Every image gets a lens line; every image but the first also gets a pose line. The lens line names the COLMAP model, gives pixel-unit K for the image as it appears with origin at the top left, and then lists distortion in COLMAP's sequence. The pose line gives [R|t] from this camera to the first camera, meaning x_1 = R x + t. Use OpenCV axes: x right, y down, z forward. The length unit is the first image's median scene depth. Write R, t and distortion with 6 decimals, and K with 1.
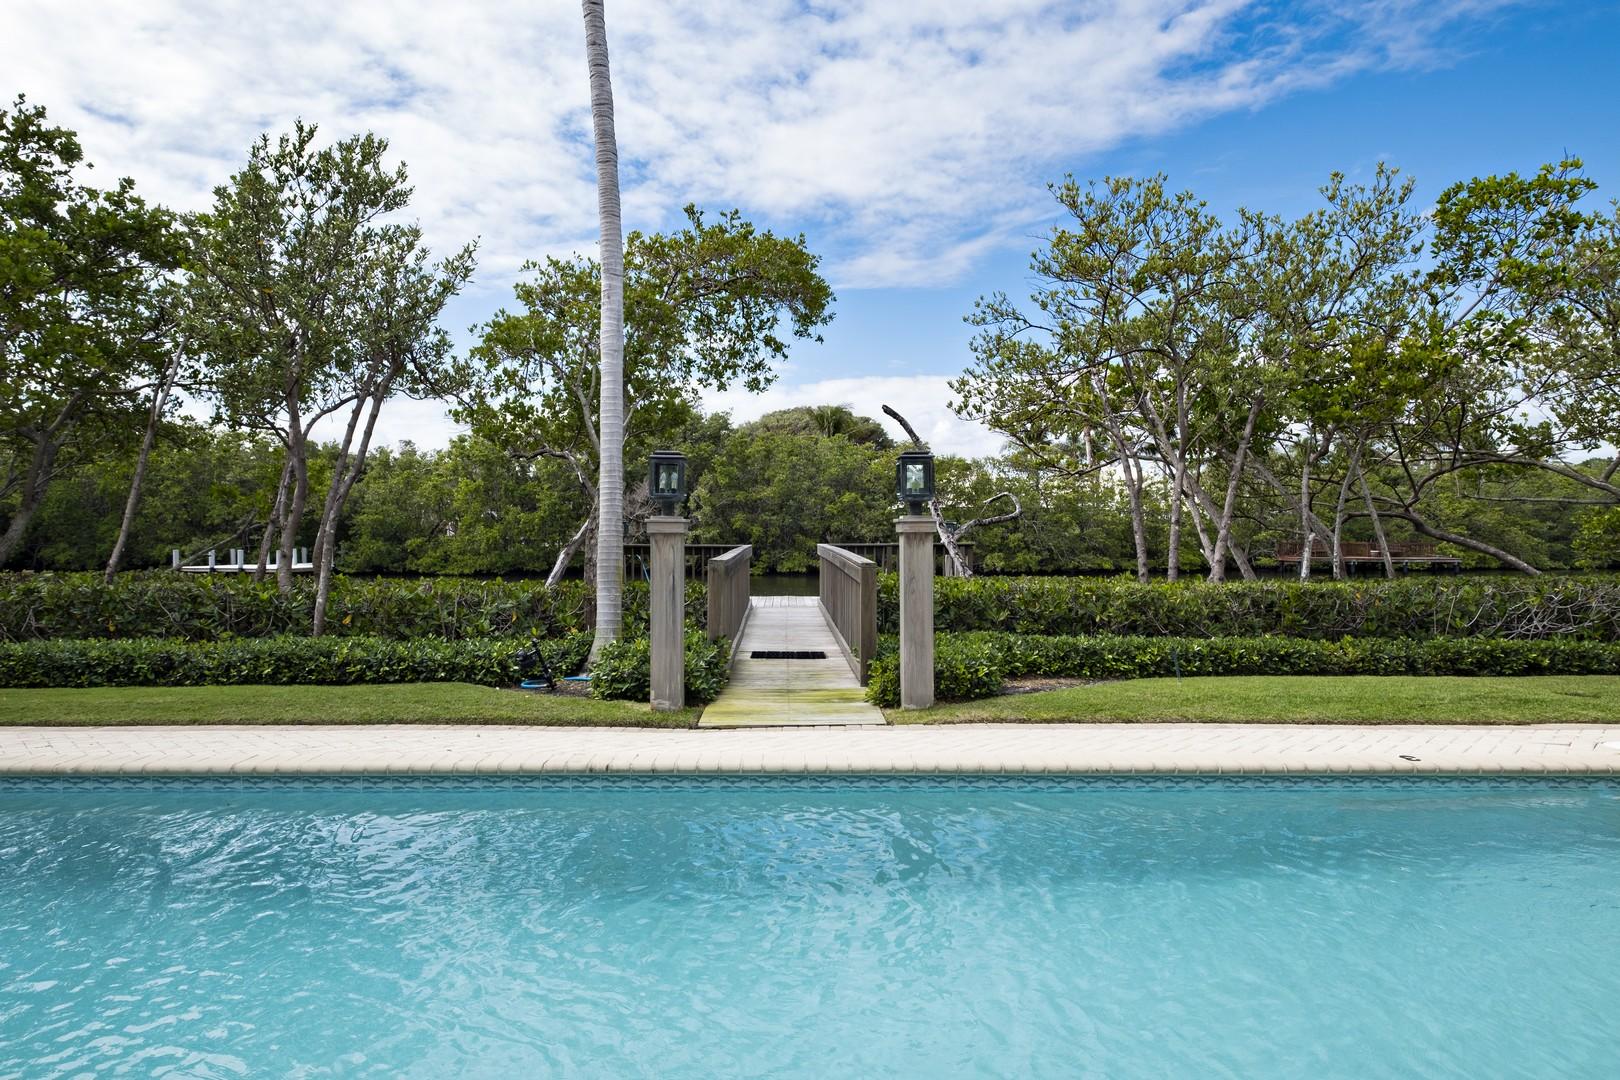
lens RADIAL K [[899.9, 0, 802.9], [0, 899.9, 531.7], [0, 0, 1]] dist [0.008102, -0.001785]
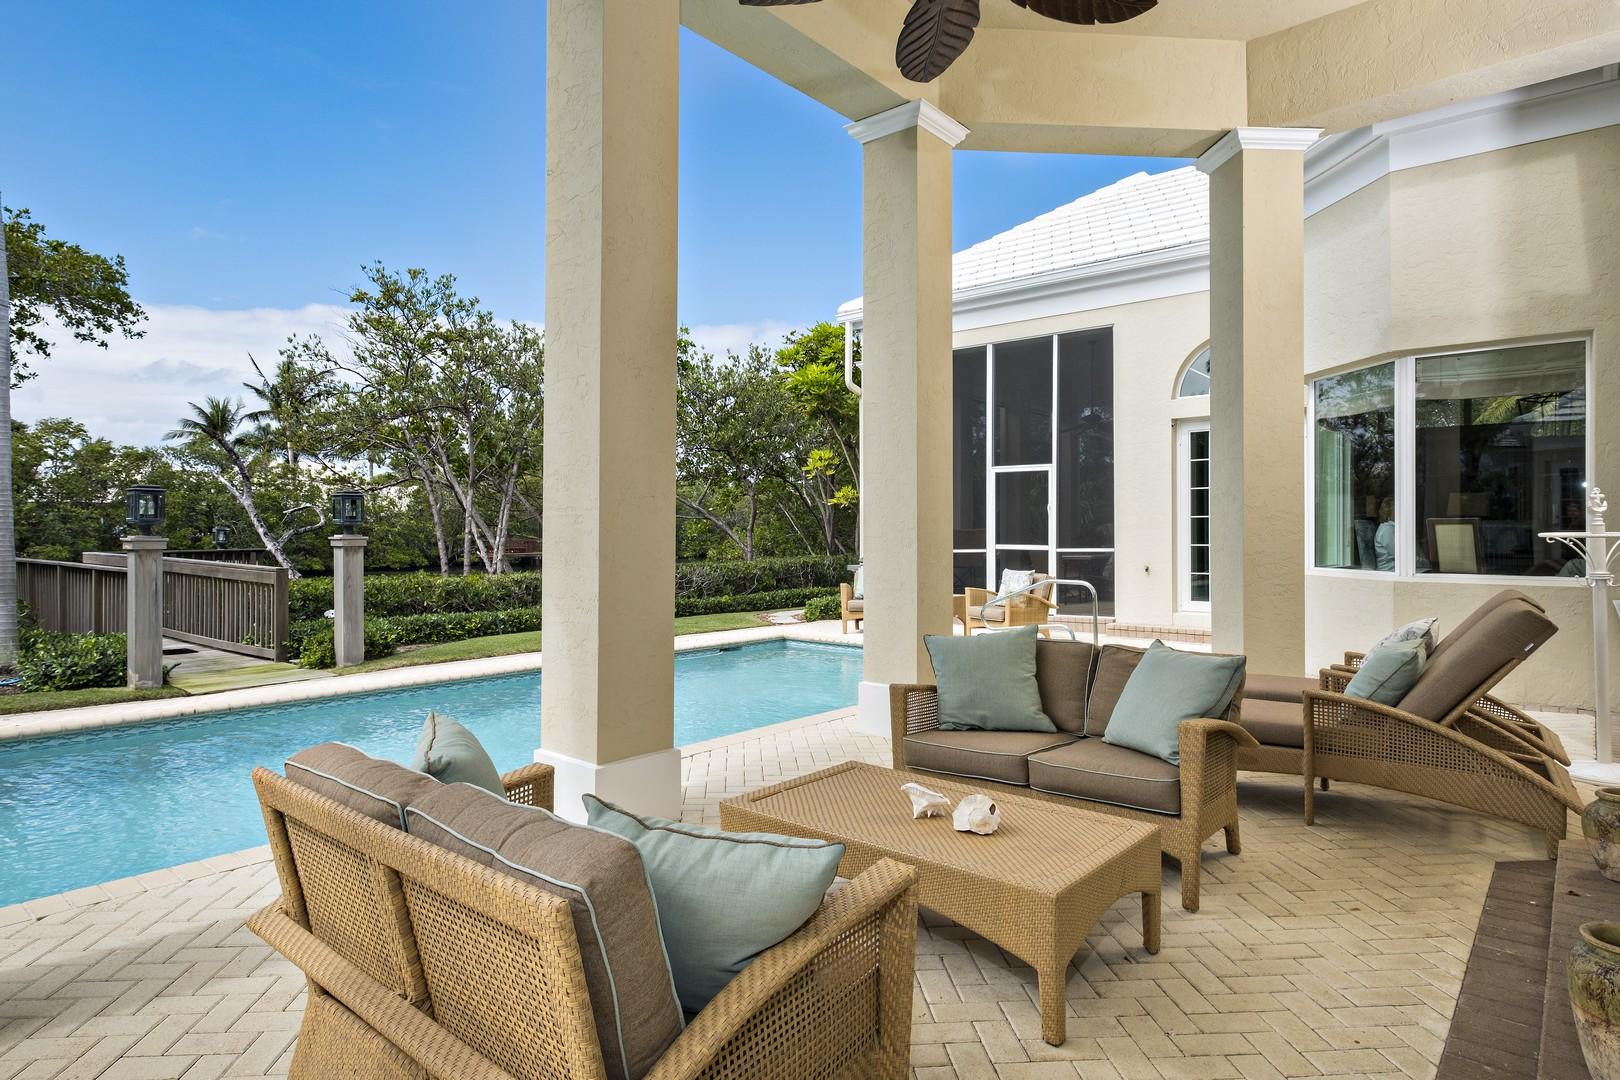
lens RADIAL K [[899.9, 0, 804.7], [0, 899.9, 529.1], [0, 0, 1]] dist [0.008102, -0.001785]
pose [[0.664004, -0.000850, 0.747728, -0.315628], [0.001038, 0.999999, 0.000215, -0.017289], [-0.747728, 0.000633, 0.664005, -0.349693]]
